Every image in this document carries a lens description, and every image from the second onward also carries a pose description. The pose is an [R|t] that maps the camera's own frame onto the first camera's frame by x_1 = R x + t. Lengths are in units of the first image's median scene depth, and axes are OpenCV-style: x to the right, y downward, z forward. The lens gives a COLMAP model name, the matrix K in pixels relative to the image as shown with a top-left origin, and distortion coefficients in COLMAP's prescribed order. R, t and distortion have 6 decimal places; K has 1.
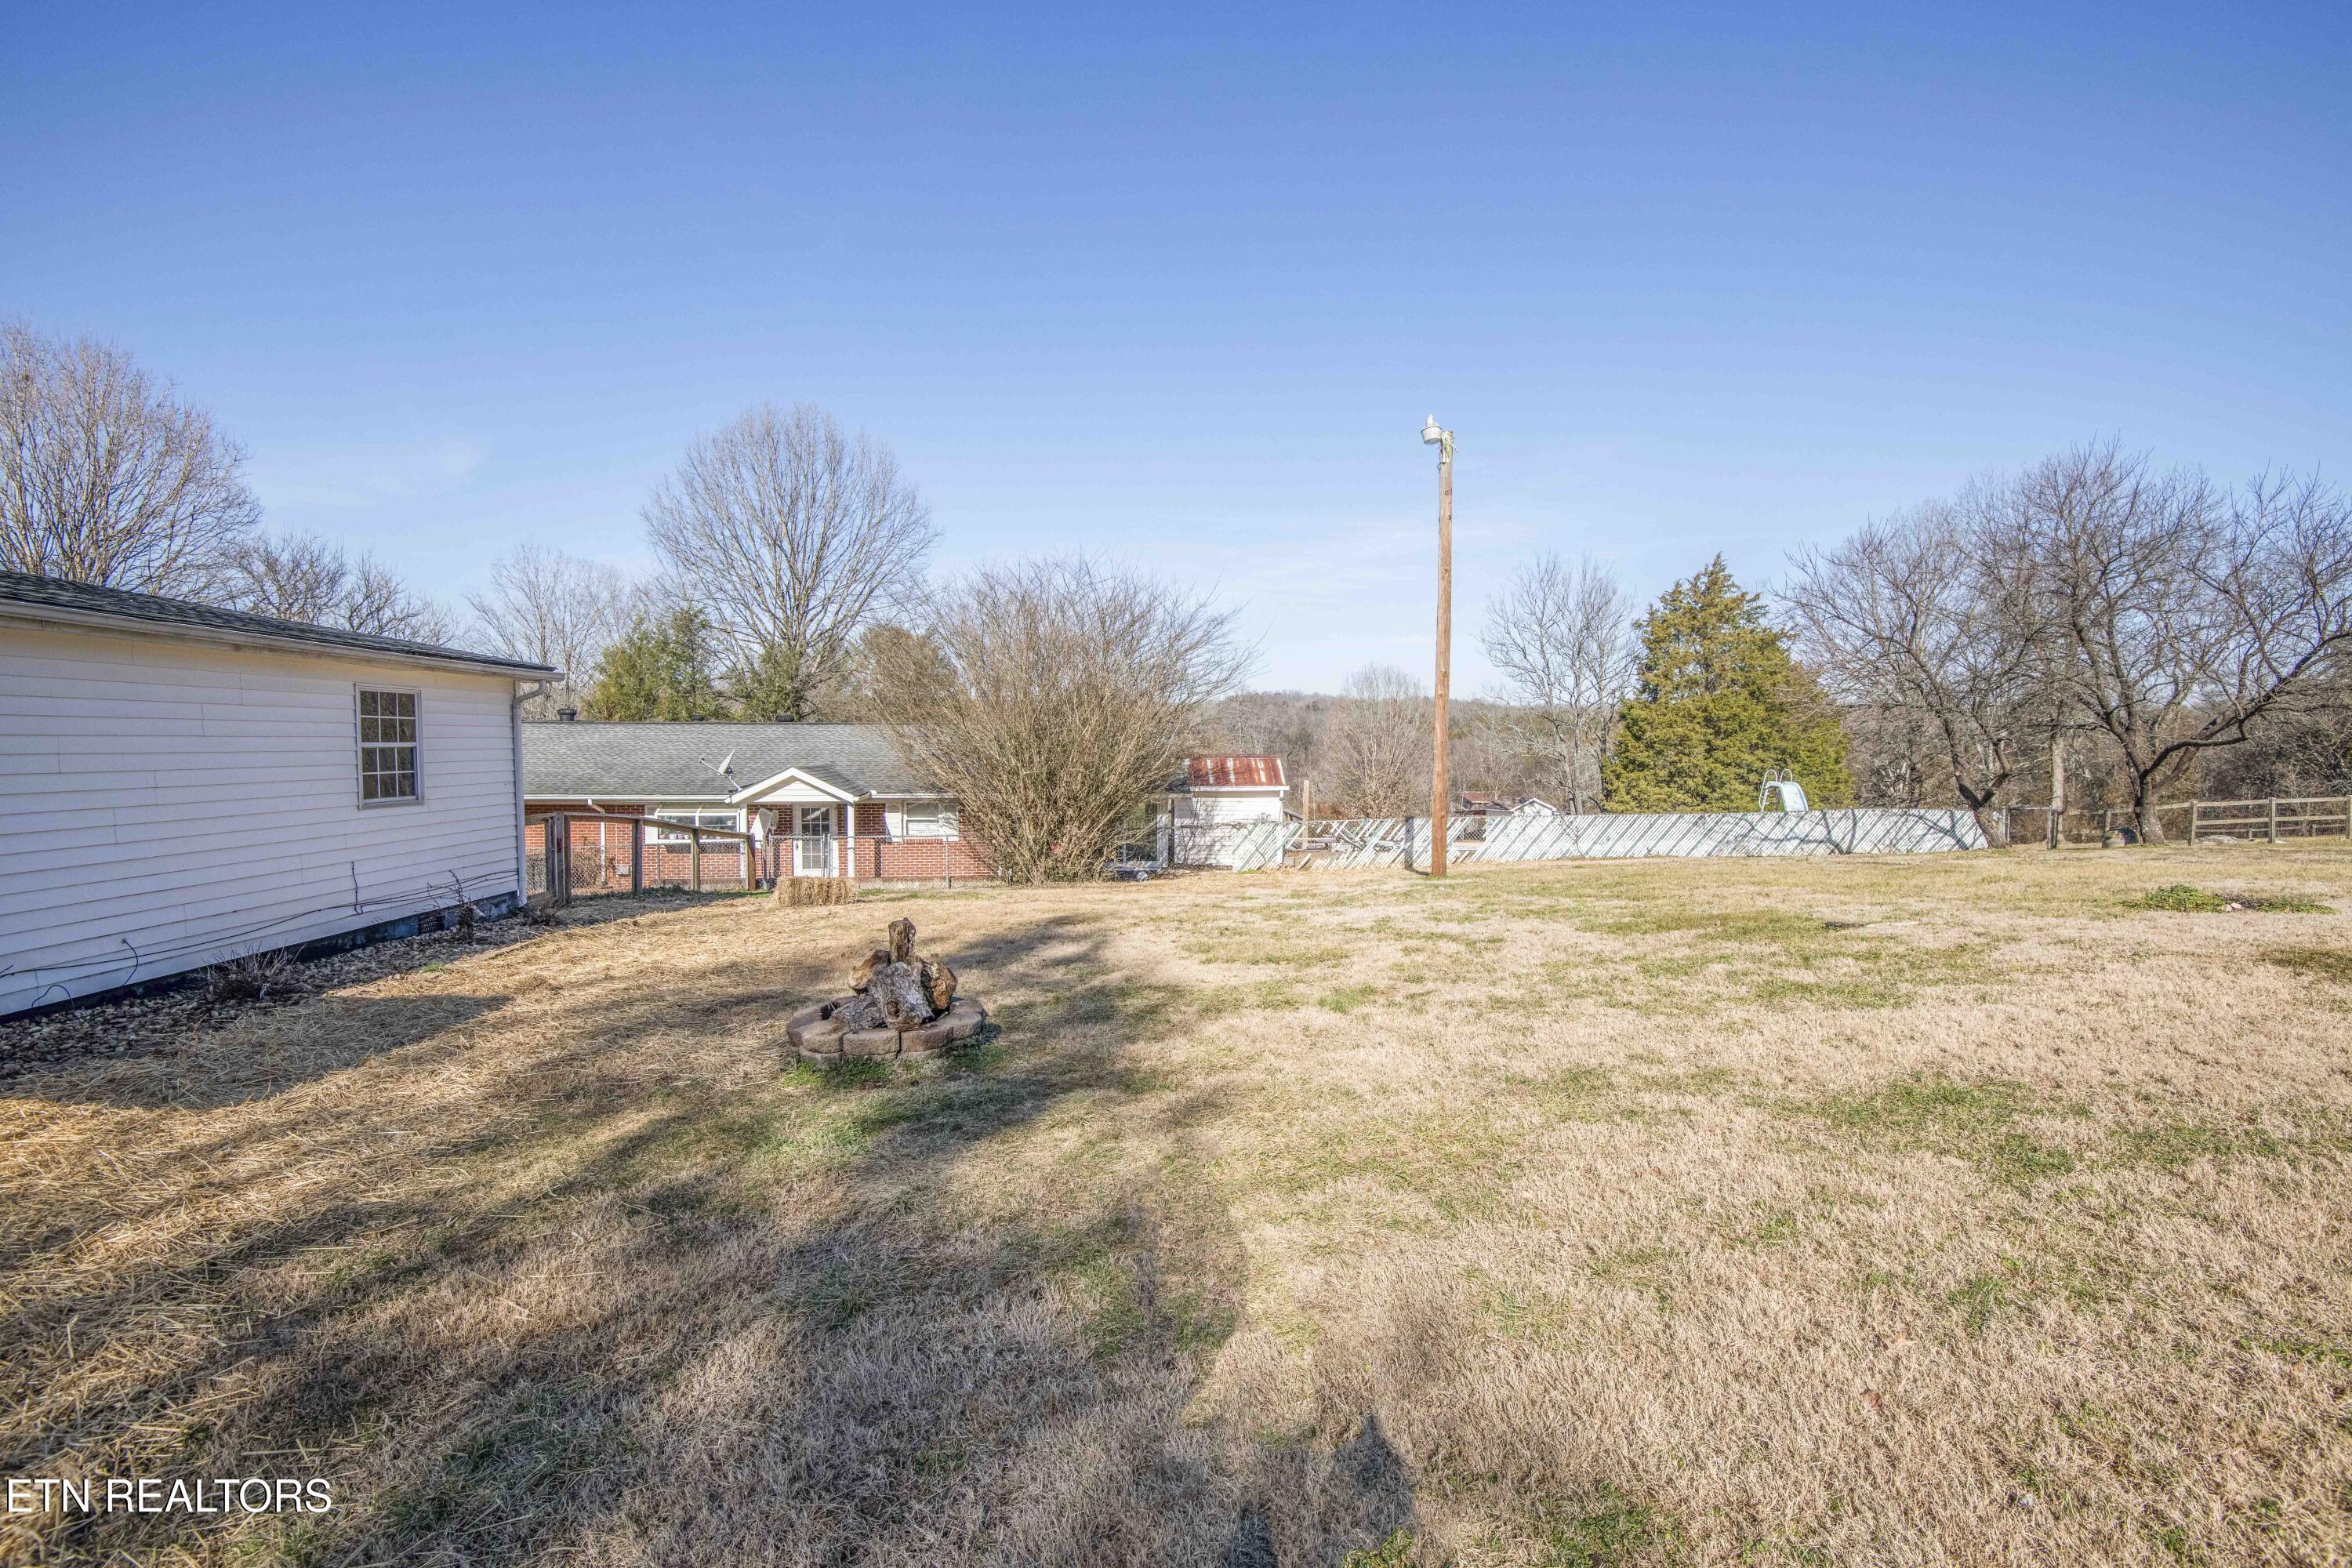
lens RADIAL K [[1089.0, 0, 1188.3], [0, 1089.0, 782.0], [0, 0, 1]] dist [-0.011278, -0.016841]
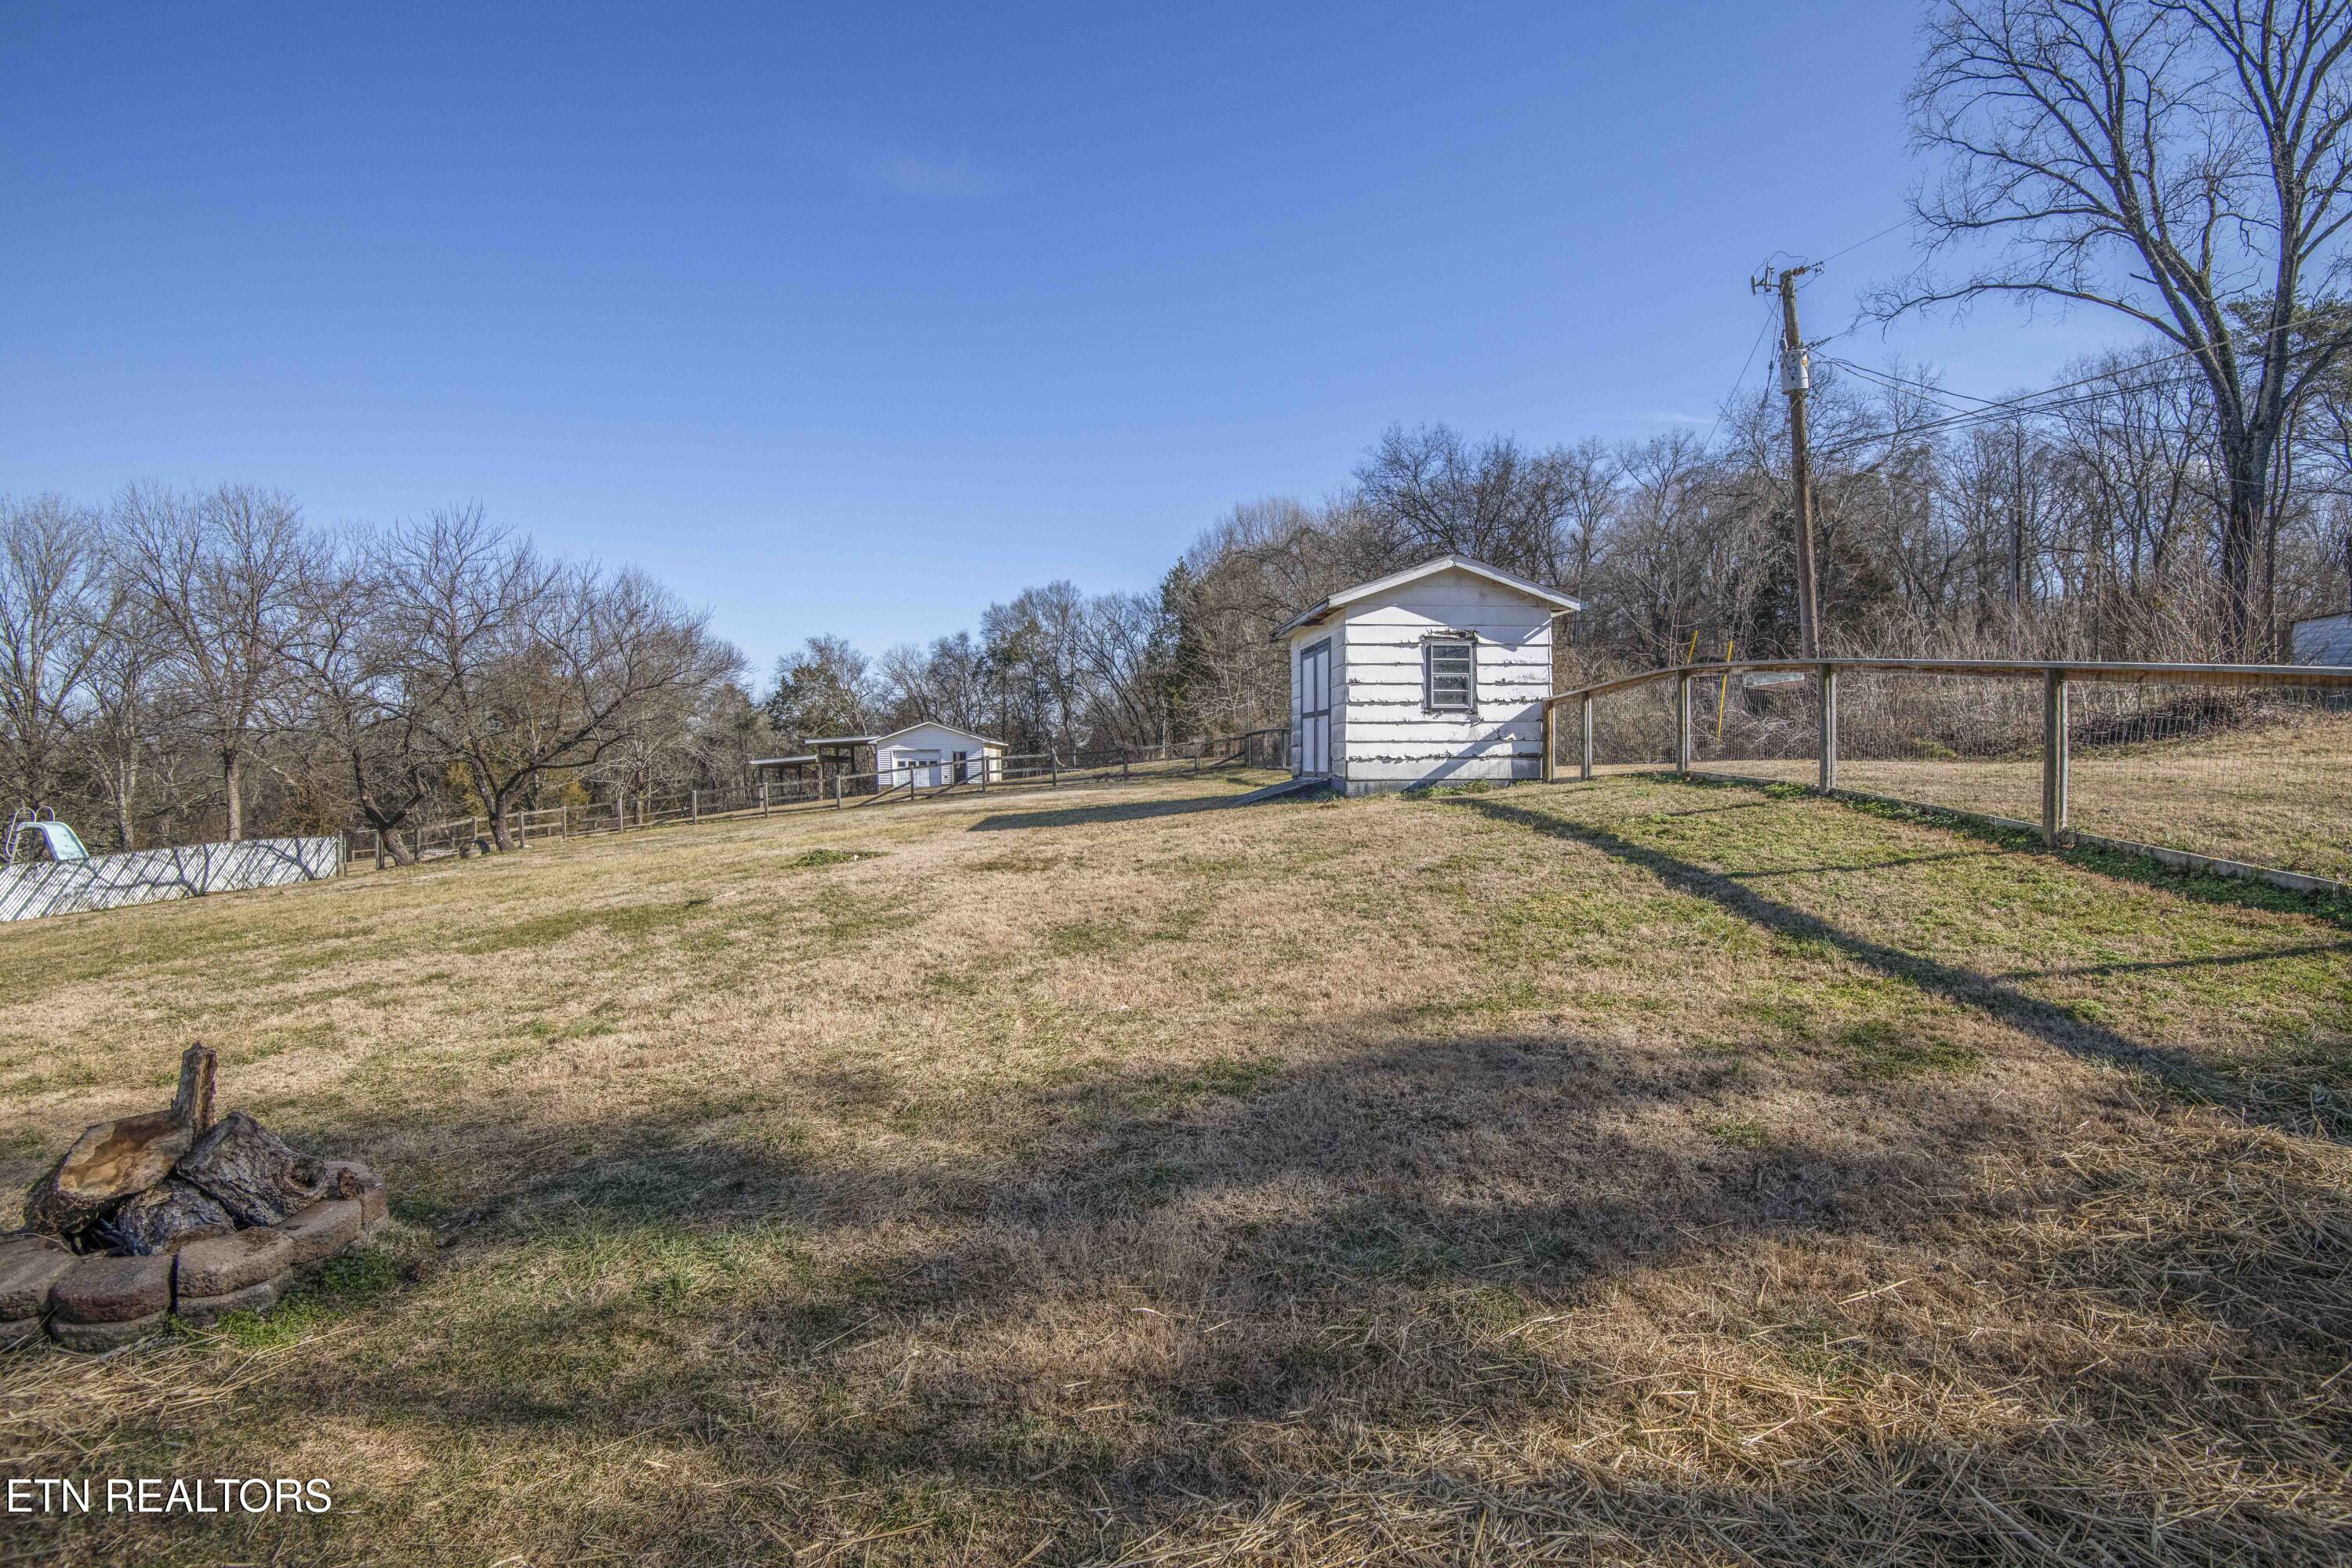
lens RADIAL K [[1089.0, 0, 1188.3], [0, 1089.0, 782.0], [0, 0, 1]] dist [-0.011278, -0.016841]
pose [[0.067722, -0.016283, 0.997571, -0.215175], [0.048460, 0.998740, 0.013012, 0.001638], [-0.996527, 0.047462, 0.068426, 0.119598]]
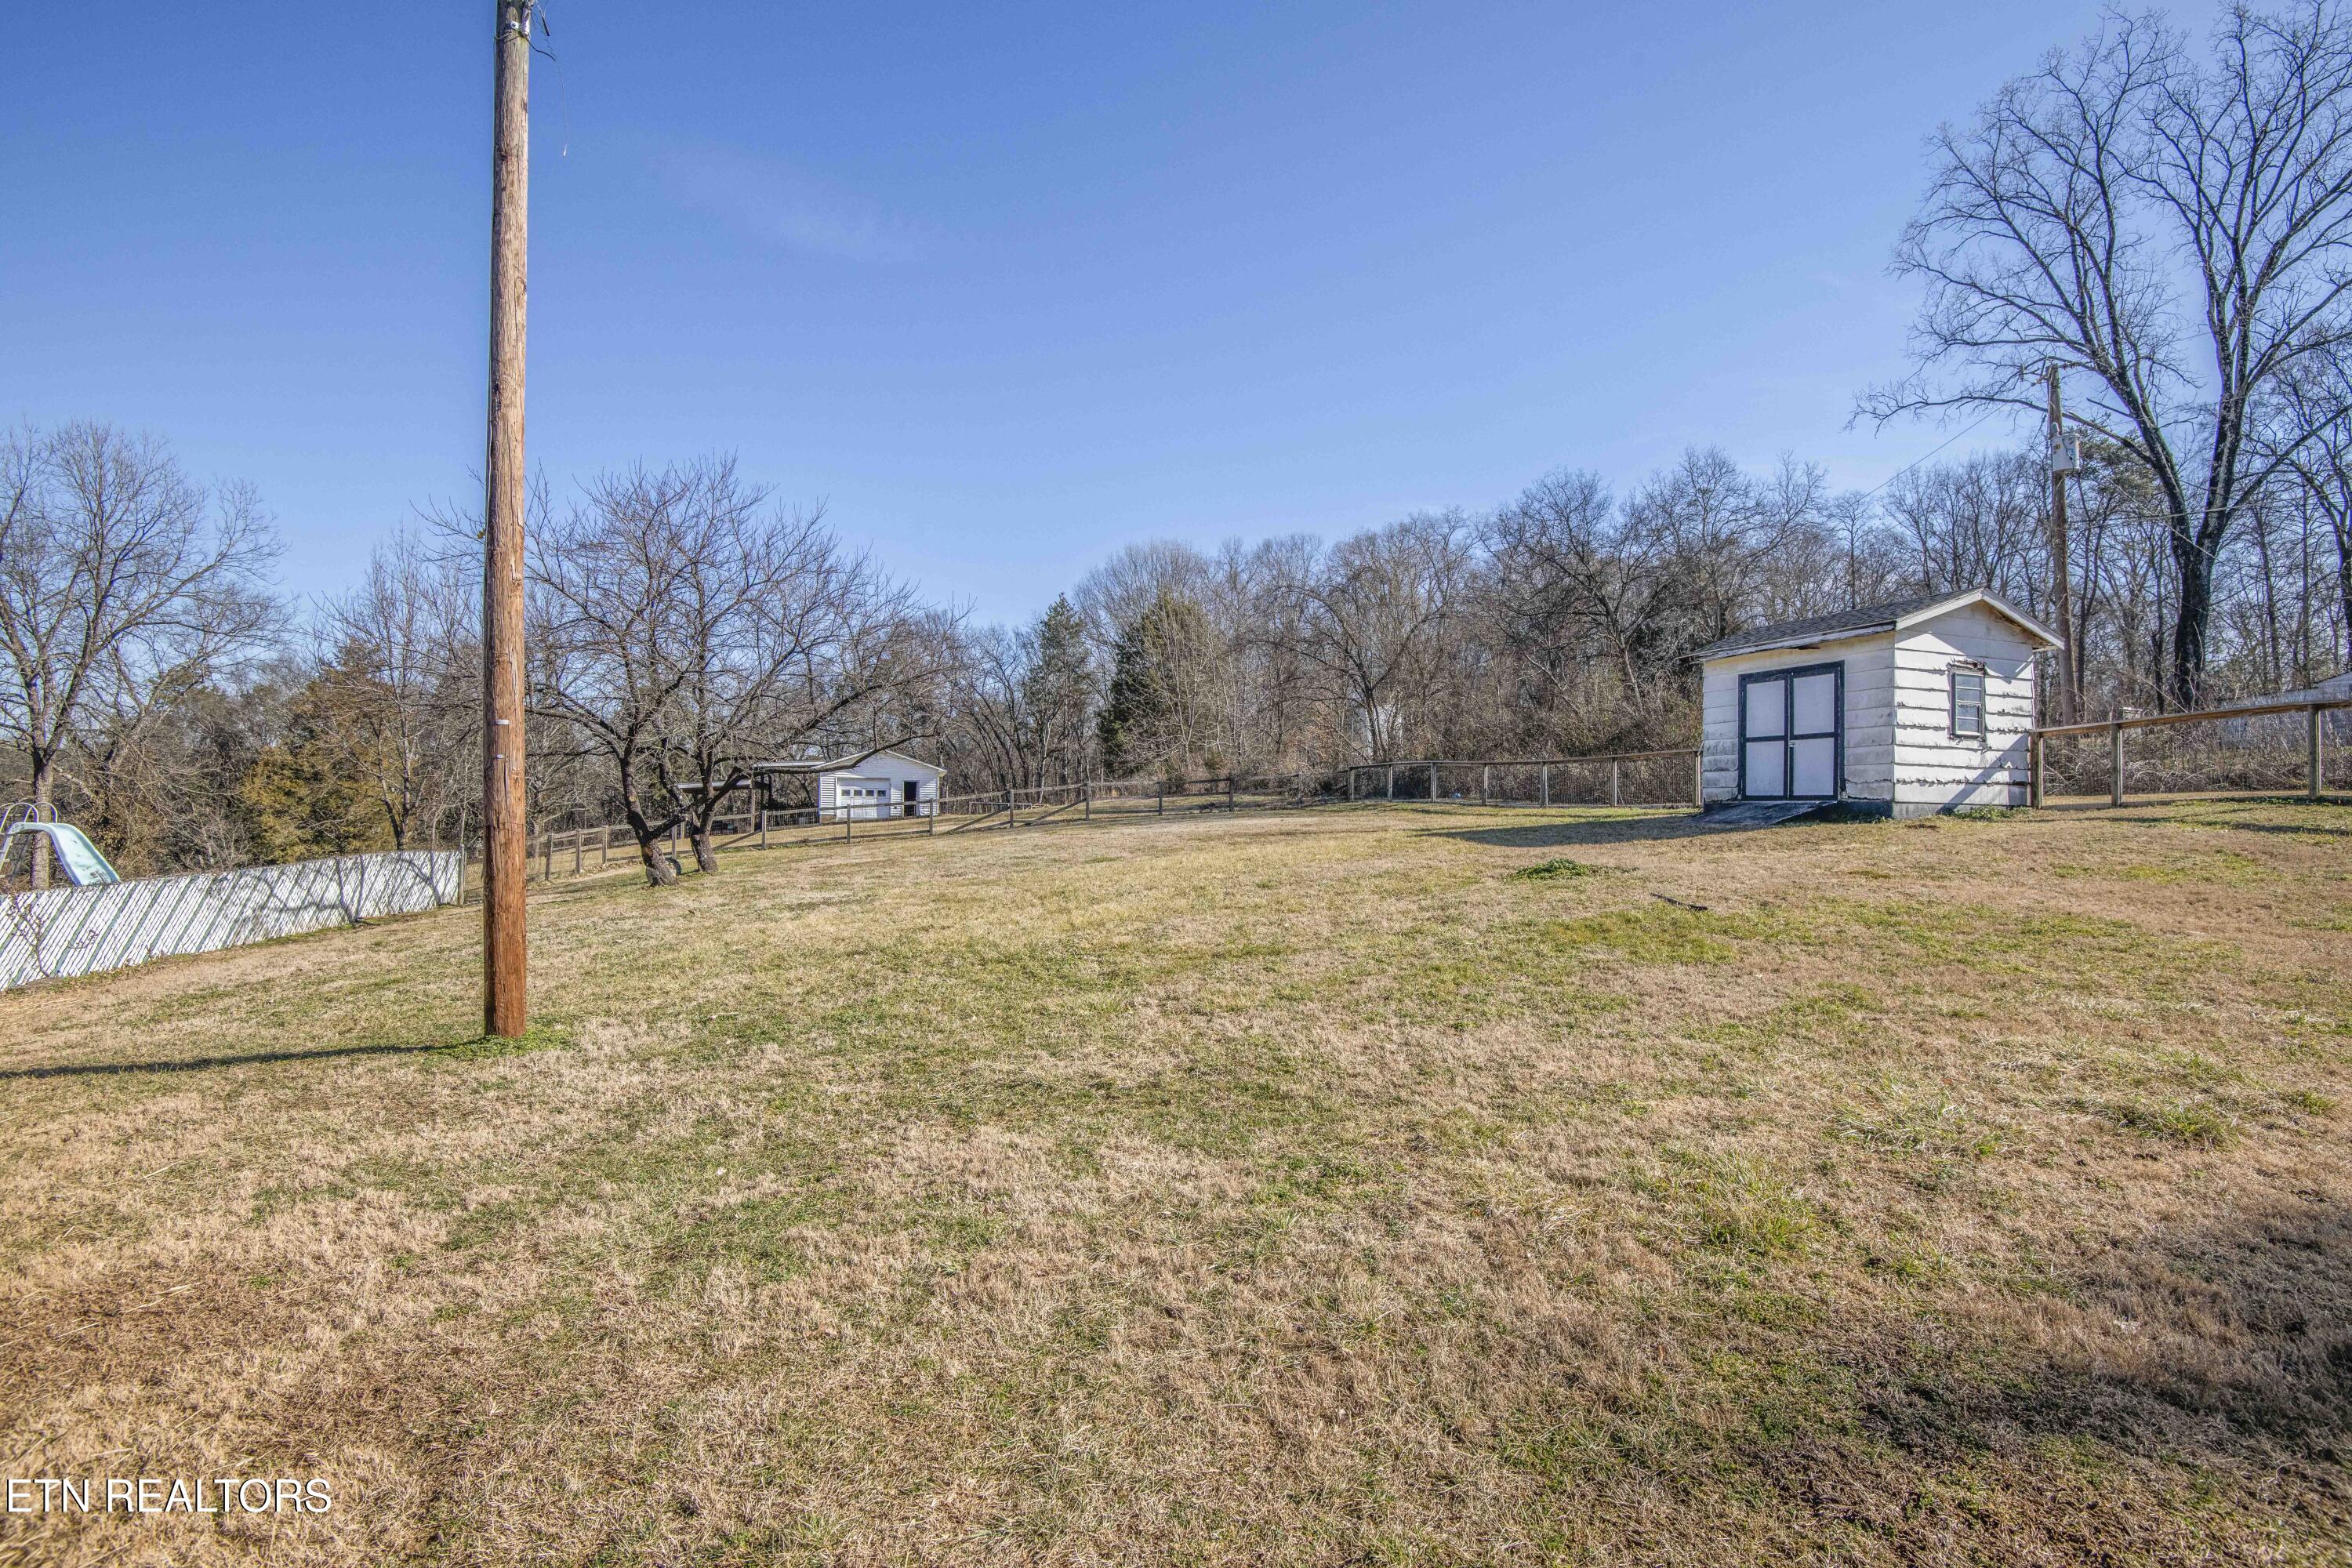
lens RADIAL K [[1089.0, 0, 1188.3], [0, 1089.0, 782.0], [0, 0, 1]] dist [-0.011278, -0.016841]
pose [[-0.146793, 0.025209, 0.988846, -0.141653], [0.023353, 0.999485, -0.022013, 0.005963], [-0.988892, 0.019861, -0.147306, 0.579776]]
